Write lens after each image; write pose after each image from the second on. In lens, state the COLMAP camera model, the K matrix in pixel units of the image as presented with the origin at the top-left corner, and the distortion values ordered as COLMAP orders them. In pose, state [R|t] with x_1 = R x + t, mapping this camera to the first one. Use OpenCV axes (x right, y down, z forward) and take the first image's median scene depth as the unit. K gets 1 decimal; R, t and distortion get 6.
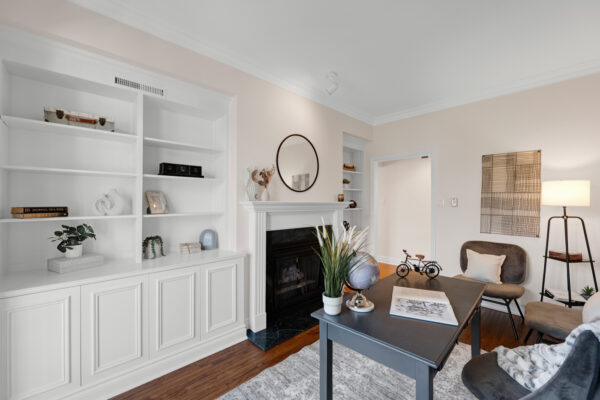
lens RADIAL K [[244.2, 0, 297.0], [0, 244.2, 202.5], [0, 0, 1]] dist [-0.003339, -0.000279]
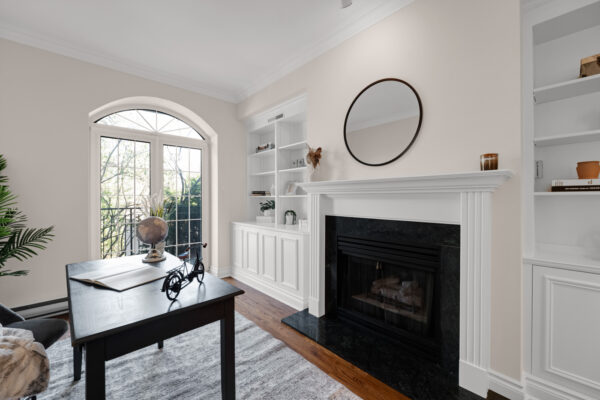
lens RADIAL K [[242.6, 0, 301.7], [0, 242.6, 202.8], [0, 0, 1]] dist [-0.012126, 0.000019]
pose [[-0.004225, 0.020191, -0.999787, 0.763527], [0.004366, 0.999787, 0.020173, 0.052447], [0.999982, -0.004280, -0.004312, 0.903515]]
